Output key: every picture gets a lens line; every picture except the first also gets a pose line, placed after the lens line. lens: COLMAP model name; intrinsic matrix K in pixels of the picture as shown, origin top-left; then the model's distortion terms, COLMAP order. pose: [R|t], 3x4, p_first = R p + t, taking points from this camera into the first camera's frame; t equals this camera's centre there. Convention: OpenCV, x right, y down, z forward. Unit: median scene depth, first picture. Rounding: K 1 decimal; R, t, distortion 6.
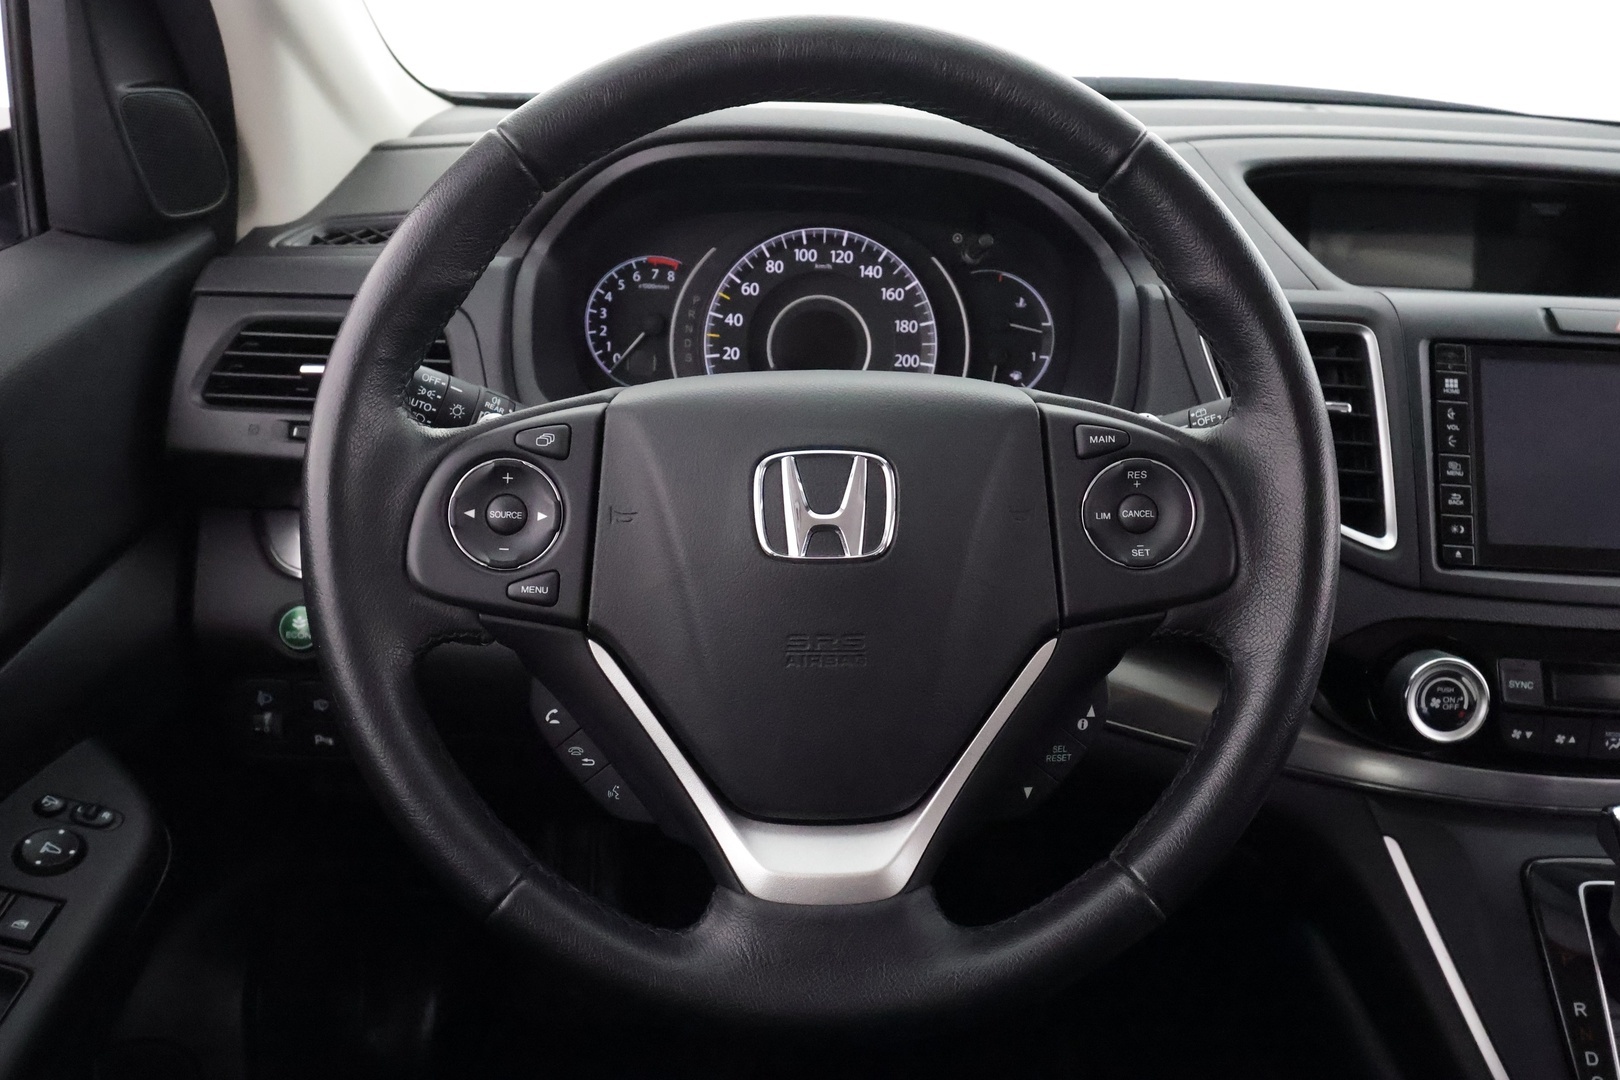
lens RADIAL K [[1282.1, 0, 808.3], [0, 1282.1, 529.3], [0, 0, 1]] dist [0.000269, -0.007051]
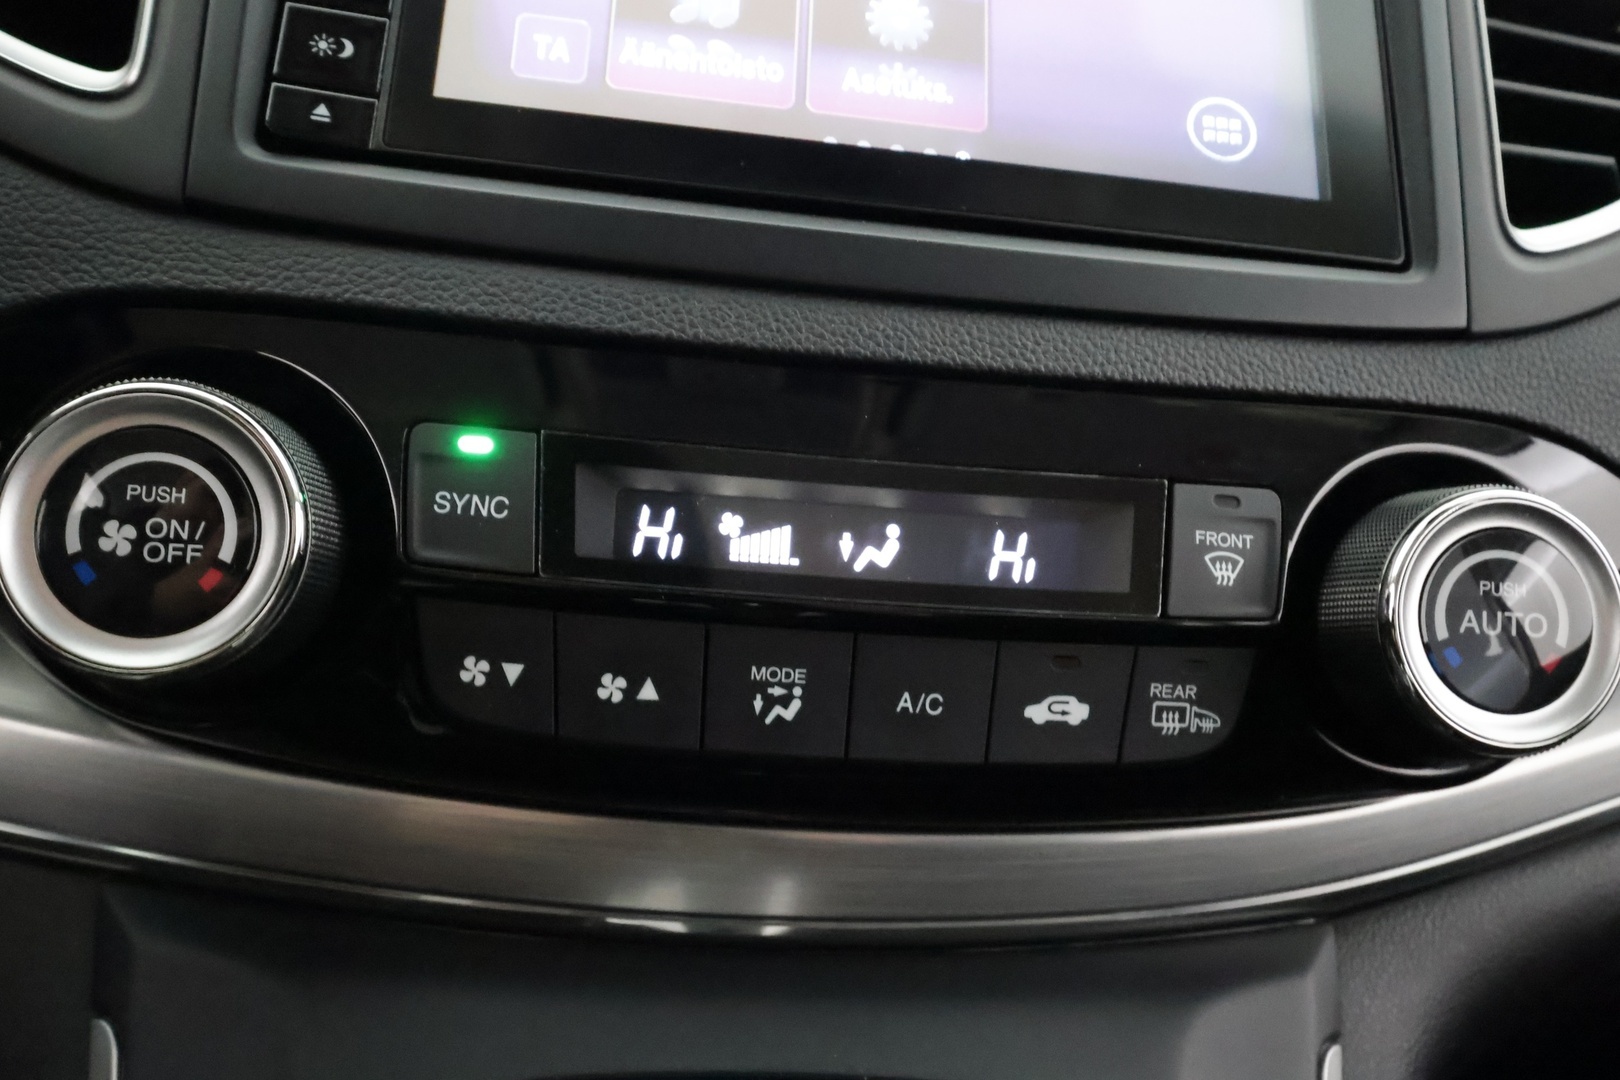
lens RADIAL K [[1282.1, 0, 812.3], [0, 1282.1, 535.3], [0, 0, 1]] dist [0.000269, -0.007051]
pose [[0.992118, 0.030226, 0.121604, 0.588414], [-0.015512, 0.992632, -0.120174, 0.161365], [-0.124341, 0.117340, 0.985277, 0.669322]]
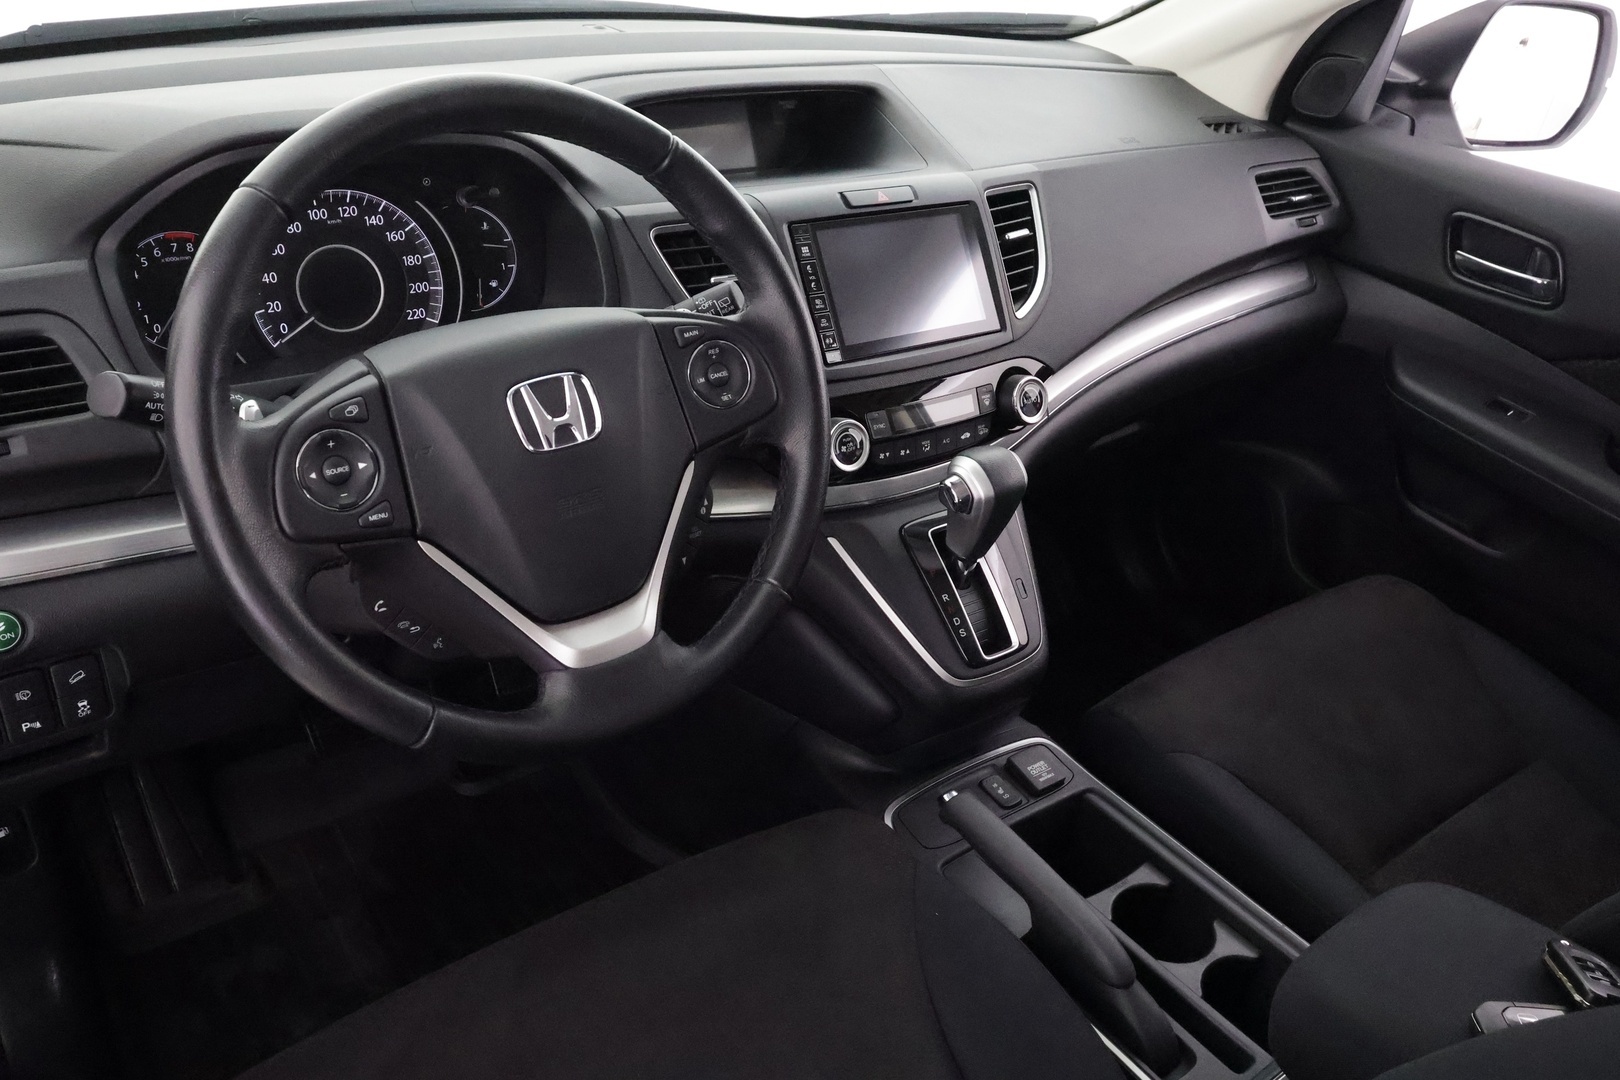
lens RADIAL K [[1282.1, 0, 821.0], [0, 1282.1, 541.2], [0, 0, 1]] dist [0.000269, -0.007051]
pose [[0.791573, -0.276994, 0.544690, -0.444660], [0.197124, 0.959459, 0.201448, -0.084693], [-0.578407, -0.052090, 0.814084, -0.315423]]
